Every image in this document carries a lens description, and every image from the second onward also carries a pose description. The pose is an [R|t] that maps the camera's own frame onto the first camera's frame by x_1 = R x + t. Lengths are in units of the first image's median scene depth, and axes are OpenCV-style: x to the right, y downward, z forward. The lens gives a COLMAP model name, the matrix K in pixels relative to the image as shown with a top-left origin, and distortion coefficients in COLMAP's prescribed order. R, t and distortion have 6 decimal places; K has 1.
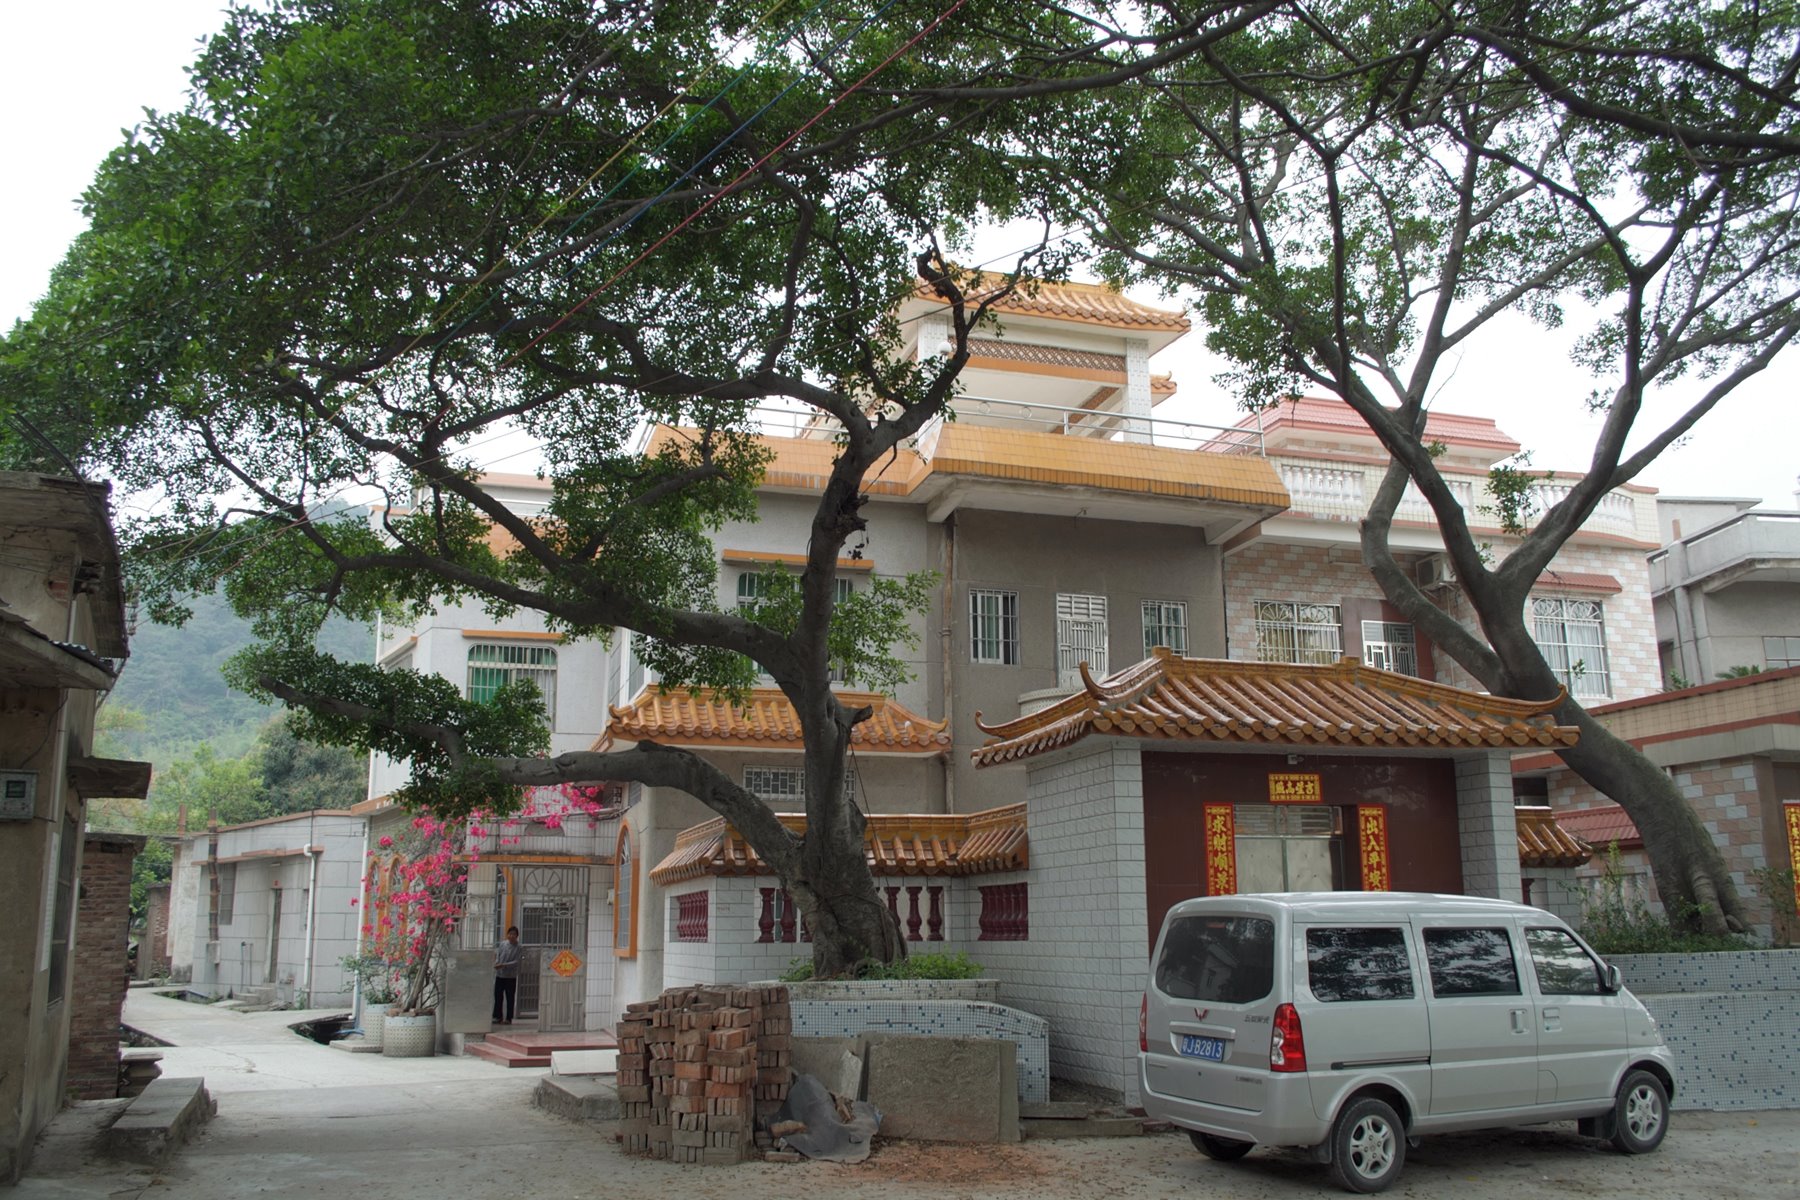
lens RADIAL K [[1435.0, 0, 891.4], [0, 1435.0, 607.7], [0, 0, 1]] dist [-0.063190, -0.000004]
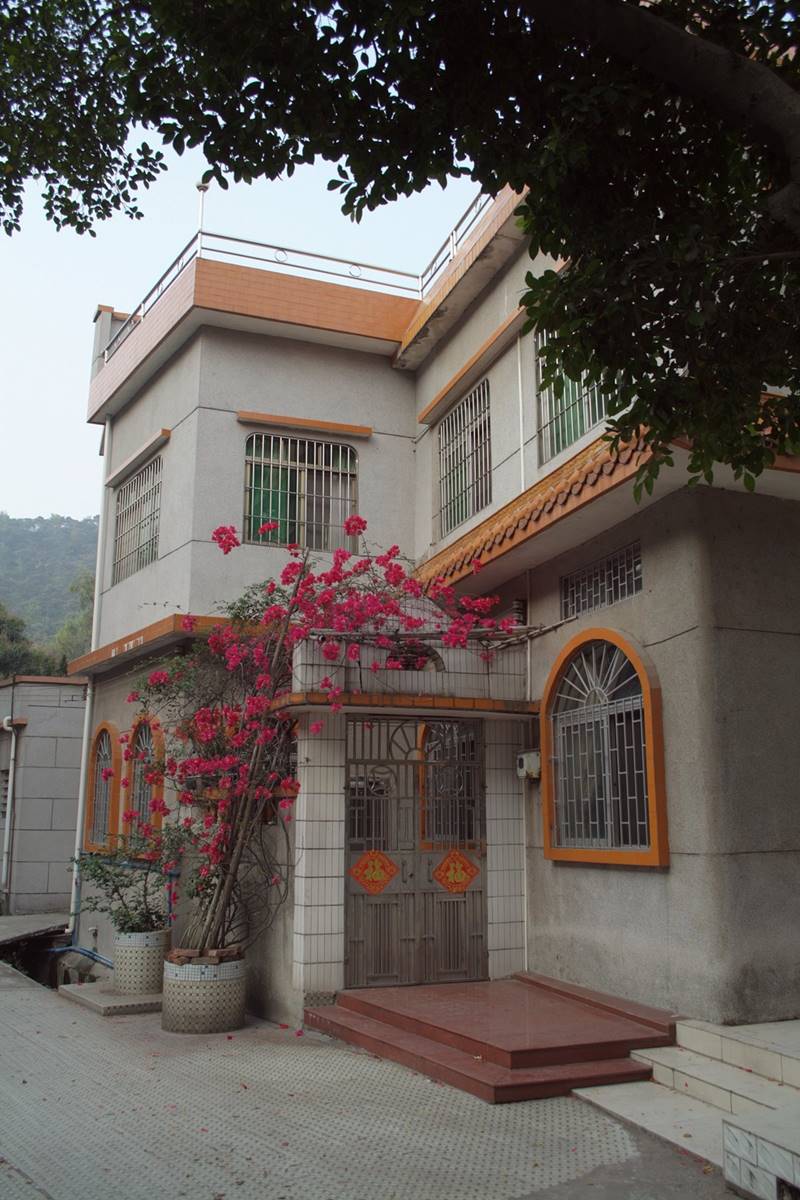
lens RADIAL K [[956.7, 0, 405.6], [0, 956.7, 596.5], [0, 0, 1]] dist [-0.063190, -0.000004]
pose [[0.999300, 0.011538, 0.035590, -0.228671], [-0.011231, 0.999898, -0.008814, 0.113877], [-0.035688, 0.008408, 0.999328, 0.499701]]
